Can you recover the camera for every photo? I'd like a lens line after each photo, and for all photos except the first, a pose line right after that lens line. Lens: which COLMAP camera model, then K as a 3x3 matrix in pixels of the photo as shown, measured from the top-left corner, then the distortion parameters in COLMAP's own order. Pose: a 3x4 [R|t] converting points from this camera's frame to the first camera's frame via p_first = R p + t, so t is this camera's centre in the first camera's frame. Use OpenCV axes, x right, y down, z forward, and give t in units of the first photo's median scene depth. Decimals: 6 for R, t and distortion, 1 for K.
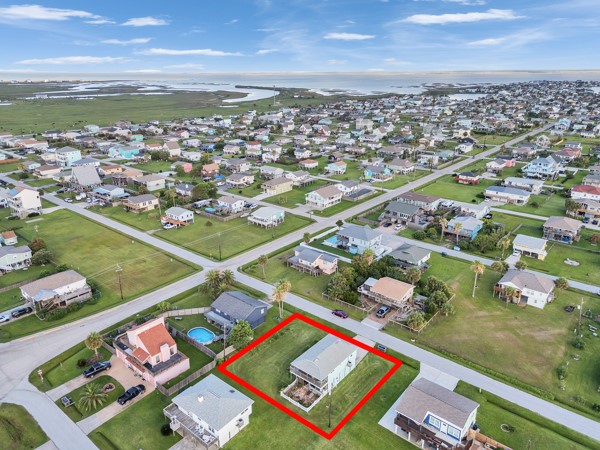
lens RADIAL K [[418.0, 0, 302.2], [0, 418.0, 226.4], [0, 0, 1]] dist [0.085614, -0.090818]
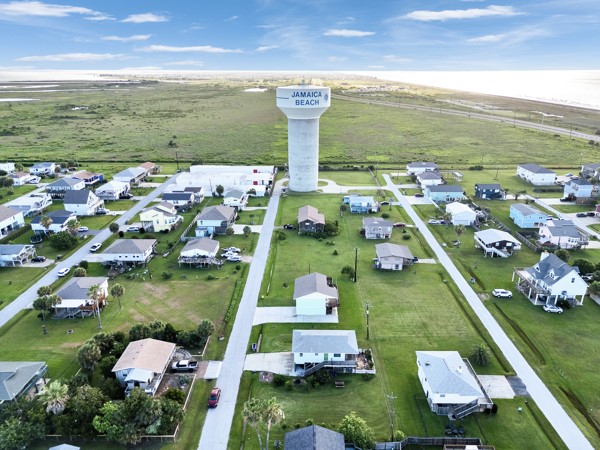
lens RADIAL K [[418.0, 0, 302.2], [0, 418.0, 226.4], [0, 0, 1]] dist [0.085614, -0.090818]
pose [[-0.629002, -0.267059, 0.730093, -0.306290], [0.271189, 0.804772, 0.528015, -0.247126], [-0.728569, 0.530115, -0.433780, 0.712380]]
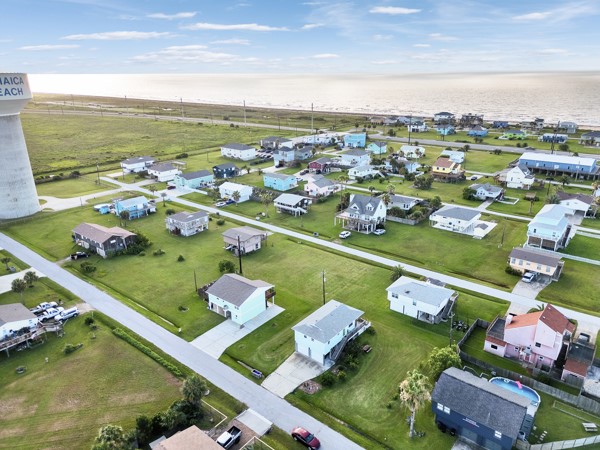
lens RADIAL K [[418.0, 0, 302.2], [0, 418.0, 226.4], [0, 0, 1]] dist [0.085614, -0.090818]
pose [[-0.999850, 0.015026, -0.008589, 0.063954], [0.005894, 0.762213, 0.647299, -0.243659], [0.016273, 0.647152, -0.762187, 0.843128]]
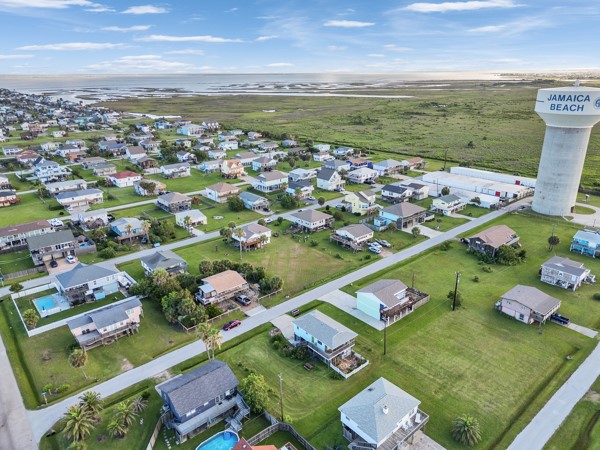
lens RADIAL K [[418.0, 0, 302.2], [0, 418.0, 226.4], [0, 0, 1]] dist [0.085614, -0.090818]
pose [[0.166729, -0.338352, 0.926132, -0.458780], [0.350352, 0.898313, 0.265116, -0.123102], [-0.921659, 0.280270, 0.268317, 0.370354]]
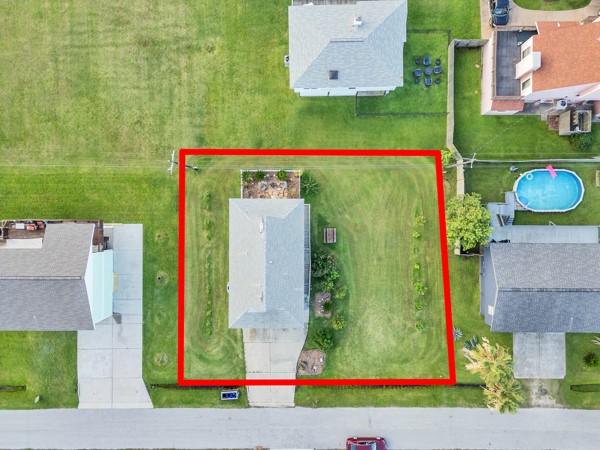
lens RADIAL K [[418.0, 0, 302.2], [0, 418.0, 226.4], [0, 0, 1]] dist [0.085614, -0.090818]
pose [[-0.770413, 0.637545, 0.000797, -0.002680], [-0.213715, -0.259431, 0.941818, -0.087214], [0.600658, 0.725418, 0.336122, 0.442938]]
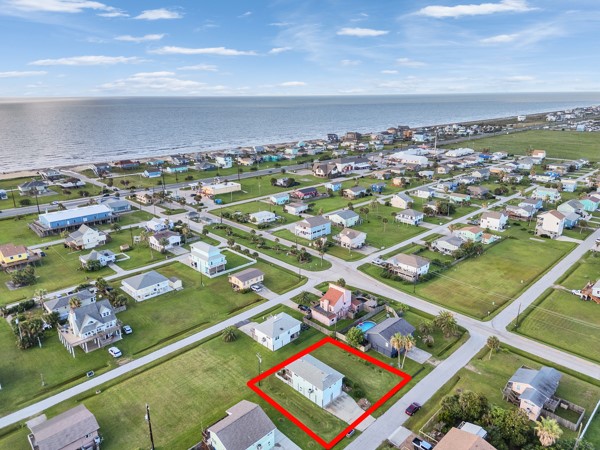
lens RADIAL K [[418.0, 0, 302.2], [0, 418.0, 226.4], [0, 0, 1]] dist [0.085614, -0.090818]
pose [[-0.104082, 0.301723, -0.947697, 0.562435], [-0.334852, 0.886612, 0.319050, -0.222184], [0.936505, 0.350545, 0.008752, 0.439534]]
